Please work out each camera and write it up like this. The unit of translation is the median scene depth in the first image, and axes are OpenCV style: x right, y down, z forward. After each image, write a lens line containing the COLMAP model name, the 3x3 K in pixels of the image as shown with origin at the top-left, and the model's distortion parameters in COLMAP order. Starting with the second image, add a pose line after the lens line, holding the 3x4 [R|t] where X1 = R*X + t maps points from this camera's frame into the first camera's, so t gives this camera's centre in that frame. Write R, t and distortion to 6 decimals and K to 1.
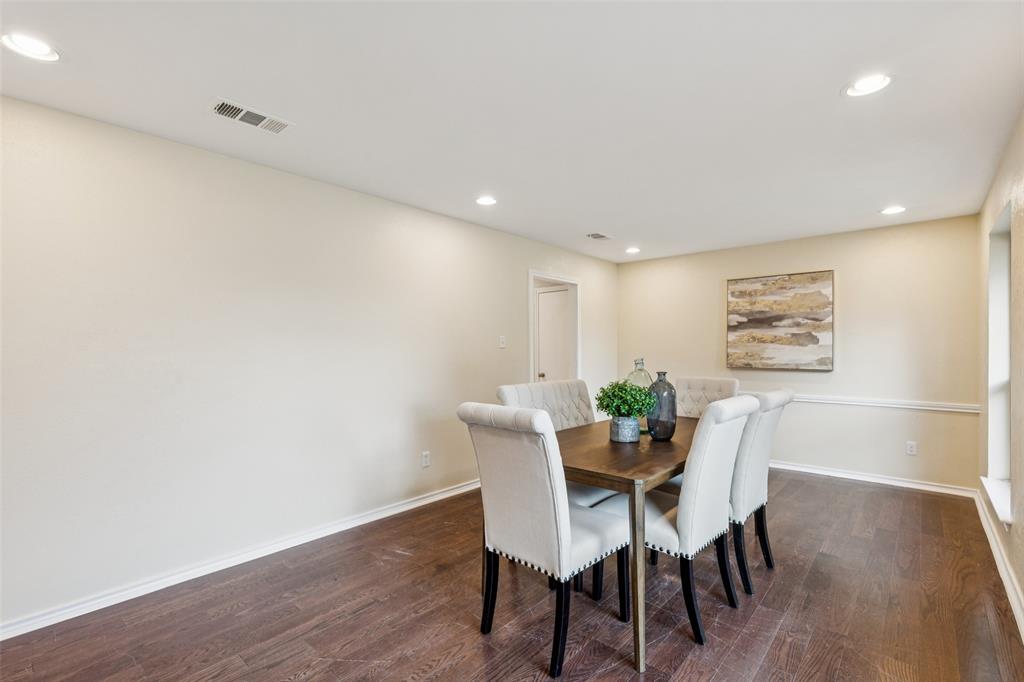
lens RADIAL K [[461.3, 0, 524.0], [0, 461.3, 345.9], [0, 0, 1]] dist [0.000443, 0.000148]
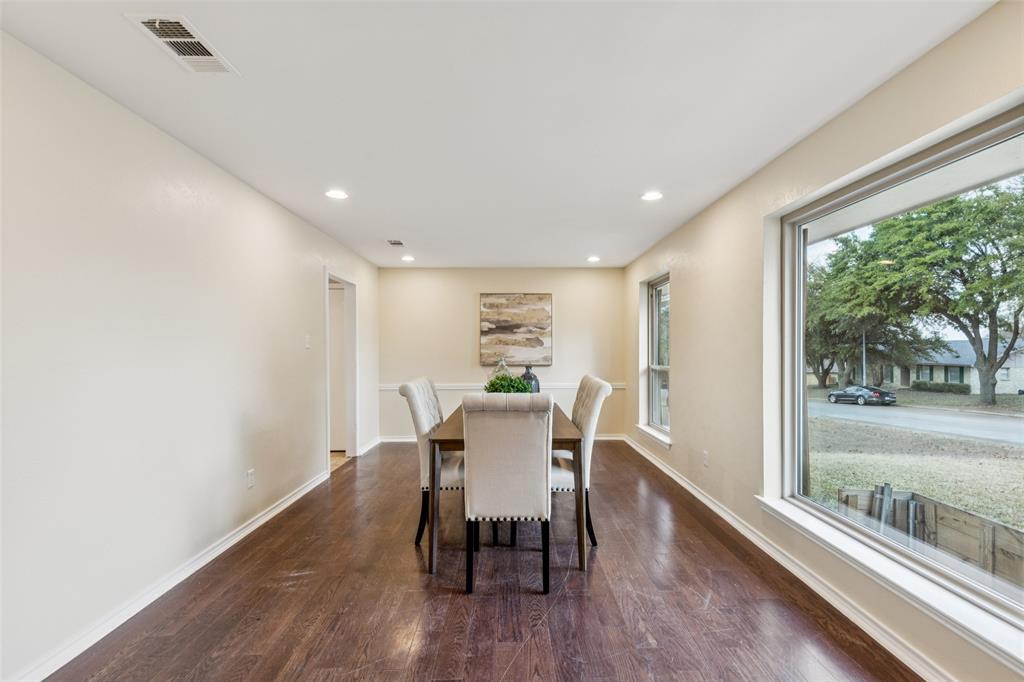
lens RADIAL K [[461.3, 0, 524.0], [0, 461.3, 345.9], [0, 0, 1]] dist [0.000443, 0.000148]
pose [[0.734669, 0.006410, 0.678396, -0.338562], [-0.002235, 0.999973, -0.007028, 0.005104], [-0.678422, 0.003646, 0.734663, 0.024458]]
